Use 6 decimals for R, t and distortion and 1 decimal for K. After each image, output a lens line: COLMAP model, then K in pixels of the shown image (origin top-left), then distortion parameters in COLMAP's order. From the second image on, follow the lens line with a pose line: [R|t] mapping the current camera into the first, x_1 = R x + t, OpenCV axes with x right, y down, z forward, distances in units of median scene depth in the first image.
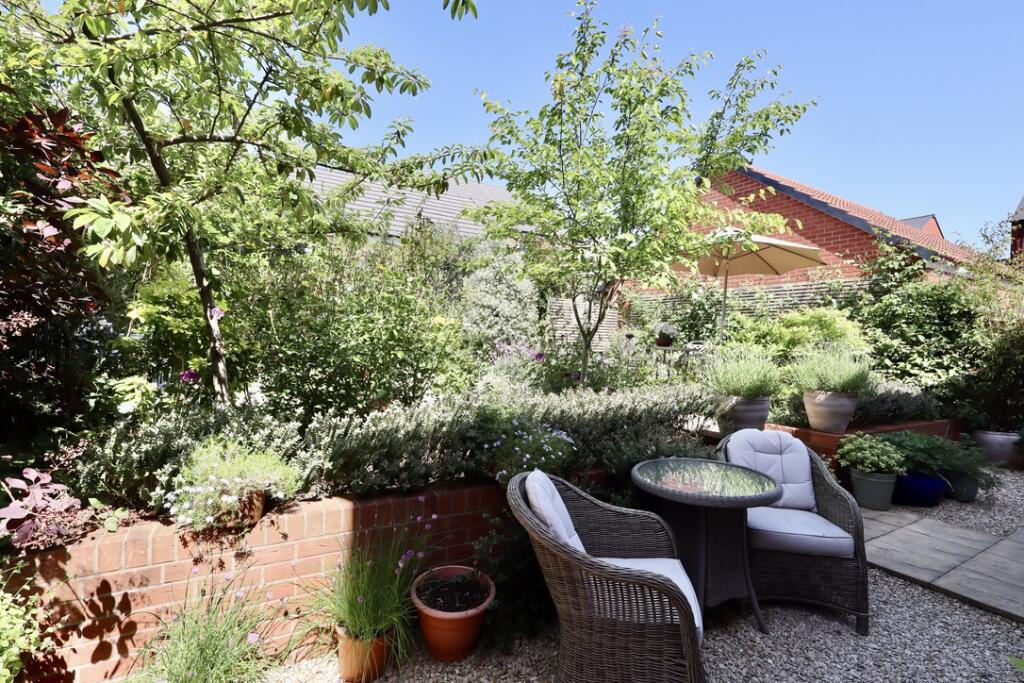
lens RADIAL K [[472.0, 0, 512.0], [0, 472.0, 341.5], [0, 0, 1]] dist [-0.004115, 0.001242]
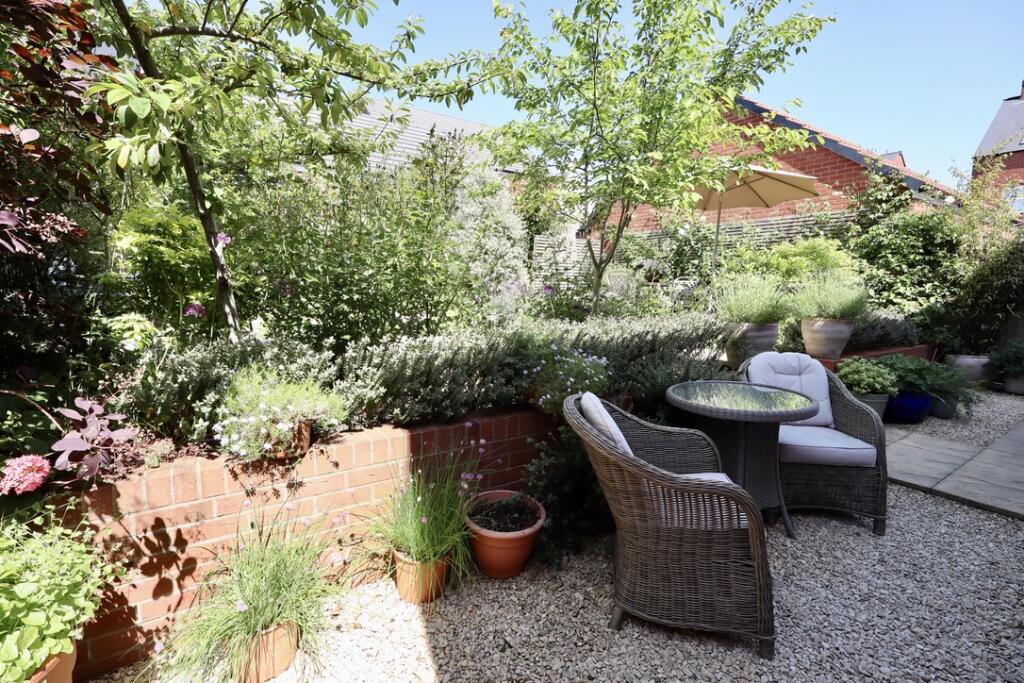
lens RADIAL K [[472.0, 0, 512.0], [0, 472.0, 341.5], [0, 0, 1]] dist [-0.004115, 0.001242]
pose [[0.997800, -0.026002, 0.060979, -0.120446], [0.018792, 0.993077, 0.115956, 0.038506], [-0.063572, -0.114555, 0.991381, 0.035267]]
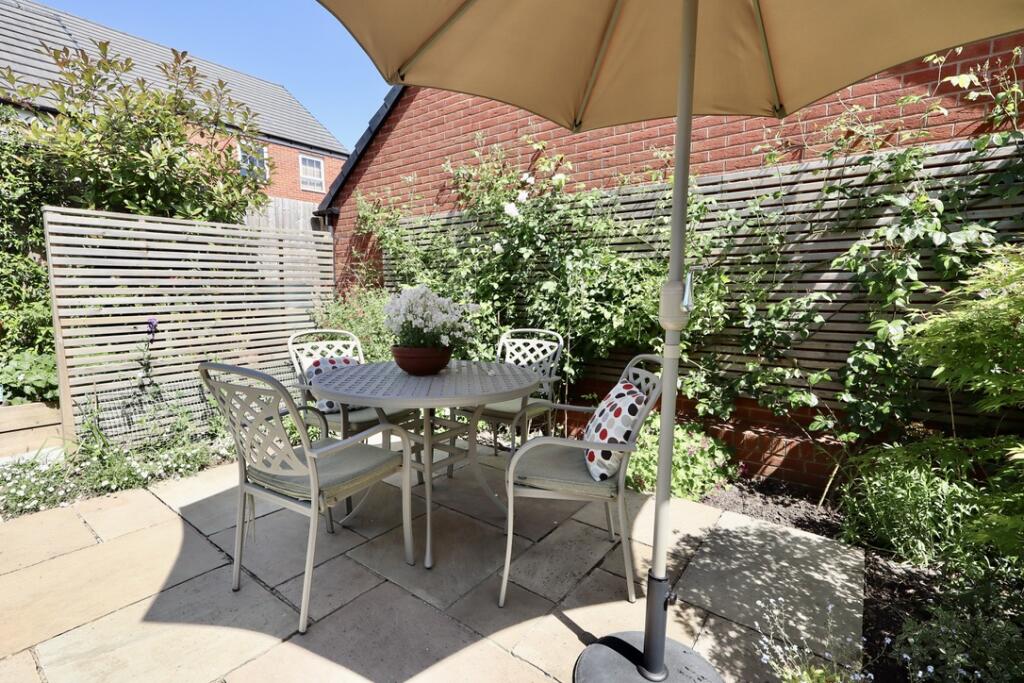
lens RADIAL K [[472.0, 0, 512.0], [0, 472.0, 341.5], [0, 0, 1]] dist [-0.004115, 0.001242]
pose [[0.923213, -0.079496, 0.375976, 0.783220], [0.036671, 0.992129, 0.119730, -0.116362], [-0.382535, -0.096749, 0.918862, 2.124933]]
